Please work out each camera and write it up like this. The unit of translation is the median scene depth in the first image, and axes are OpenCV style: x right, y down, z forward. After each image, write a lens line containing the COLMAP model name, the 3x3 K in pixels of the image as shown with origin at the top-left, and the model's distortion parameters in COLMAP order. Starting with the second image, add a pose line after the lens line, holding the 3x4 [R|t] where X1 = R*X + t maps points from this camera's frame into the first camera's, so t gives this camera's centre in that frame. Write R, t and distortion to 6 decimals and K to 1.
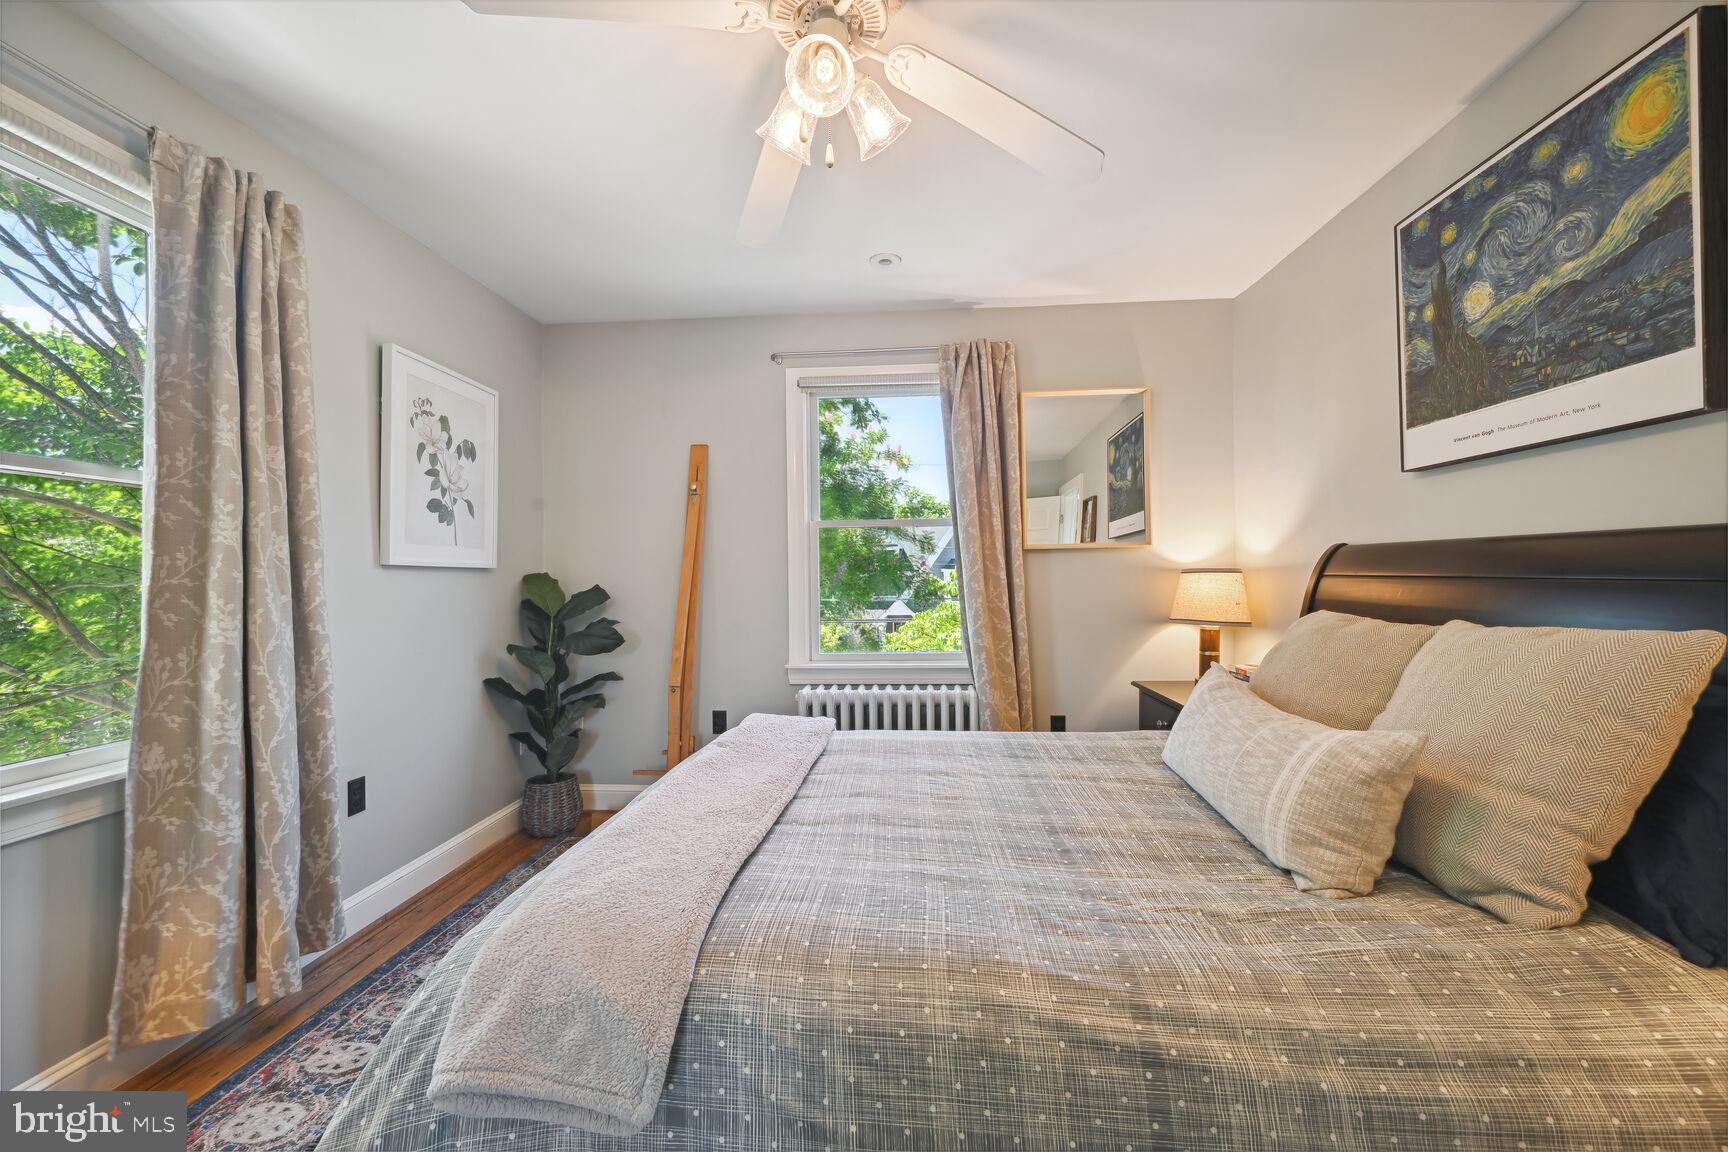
lens RADIAL K [[683.1, 0, 871.7], [0, 683.1, 573.1], [0, 0, 1]] dist [0.002893, -0.000140]
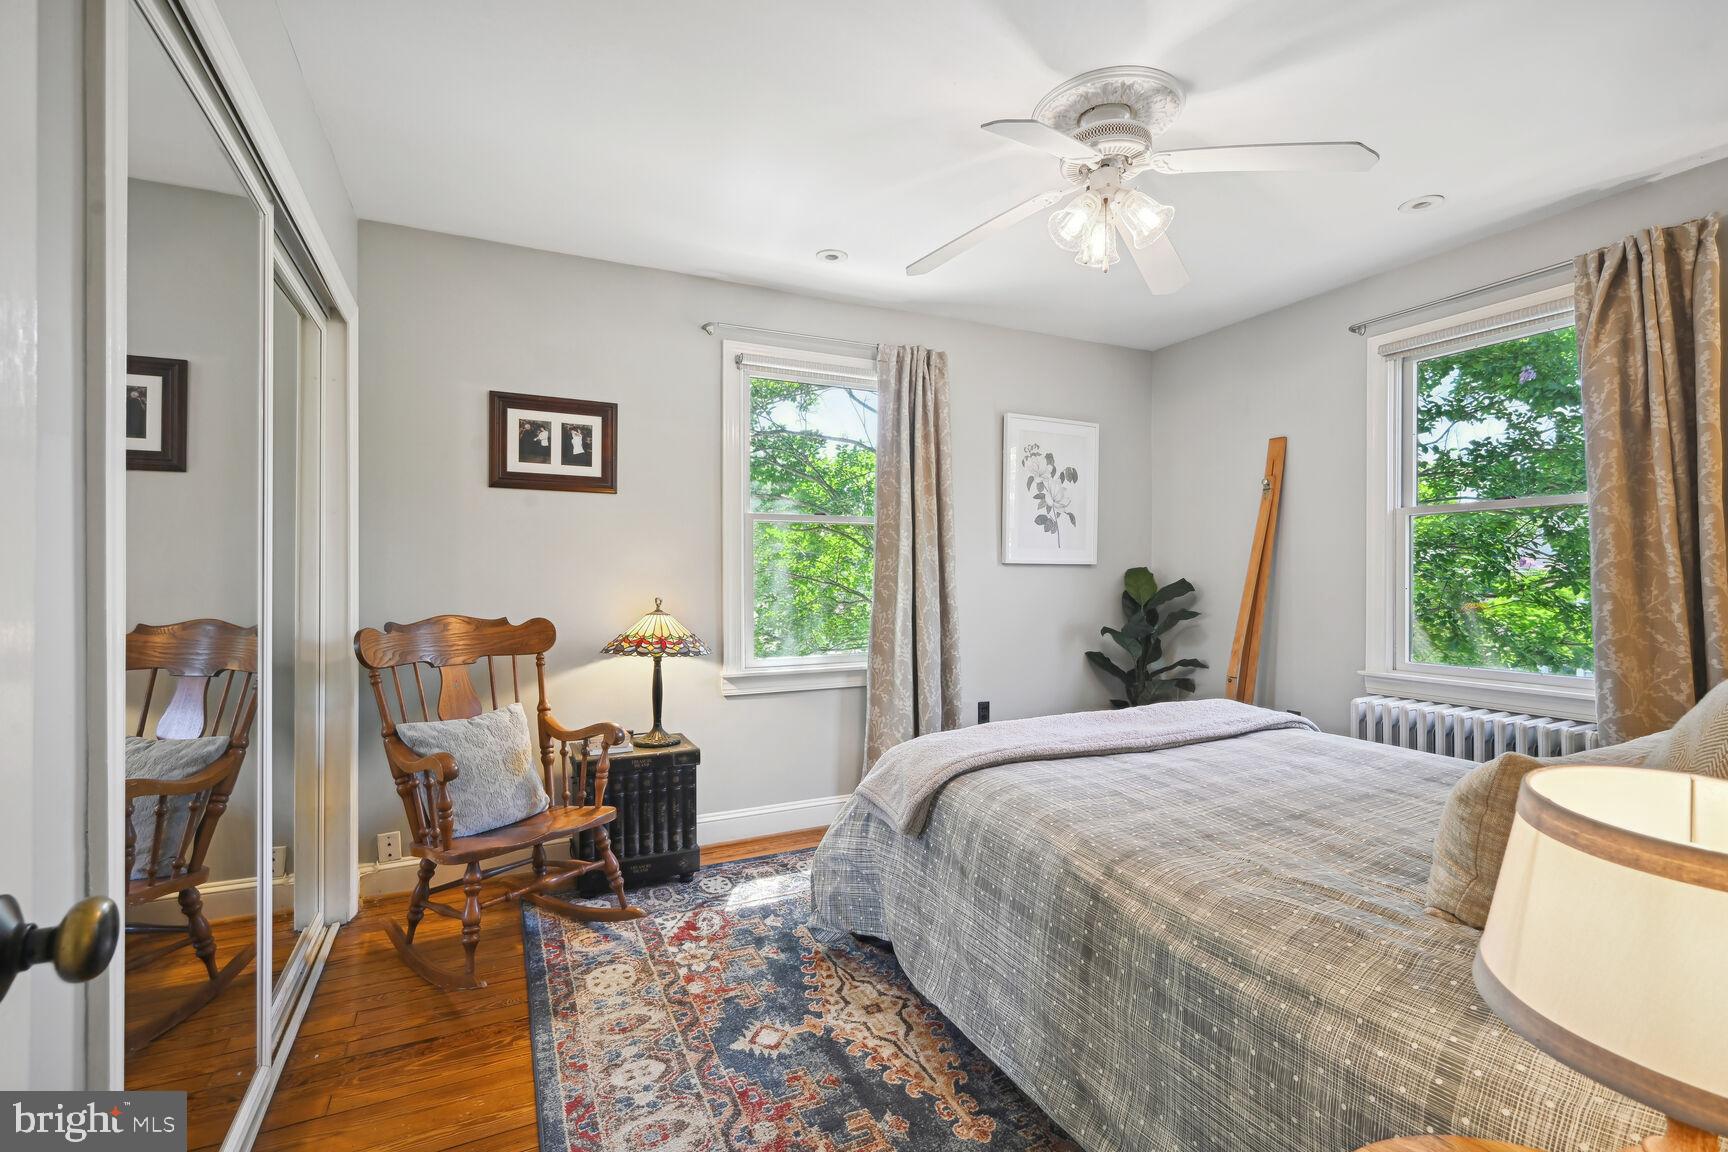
lens RADIAL K [[786.2, 0, 864.0], [0, 786.2, 576.0], [0, 0, 1]] dist [-0.000571, -0.000437]
pose [[0.494388, 0.009582, -0.869188, 0.690226], [0.002670, 0.999918, 0.012542, -0.006943], [0.869237, -0.008521, 0.494322, -0.123423]]
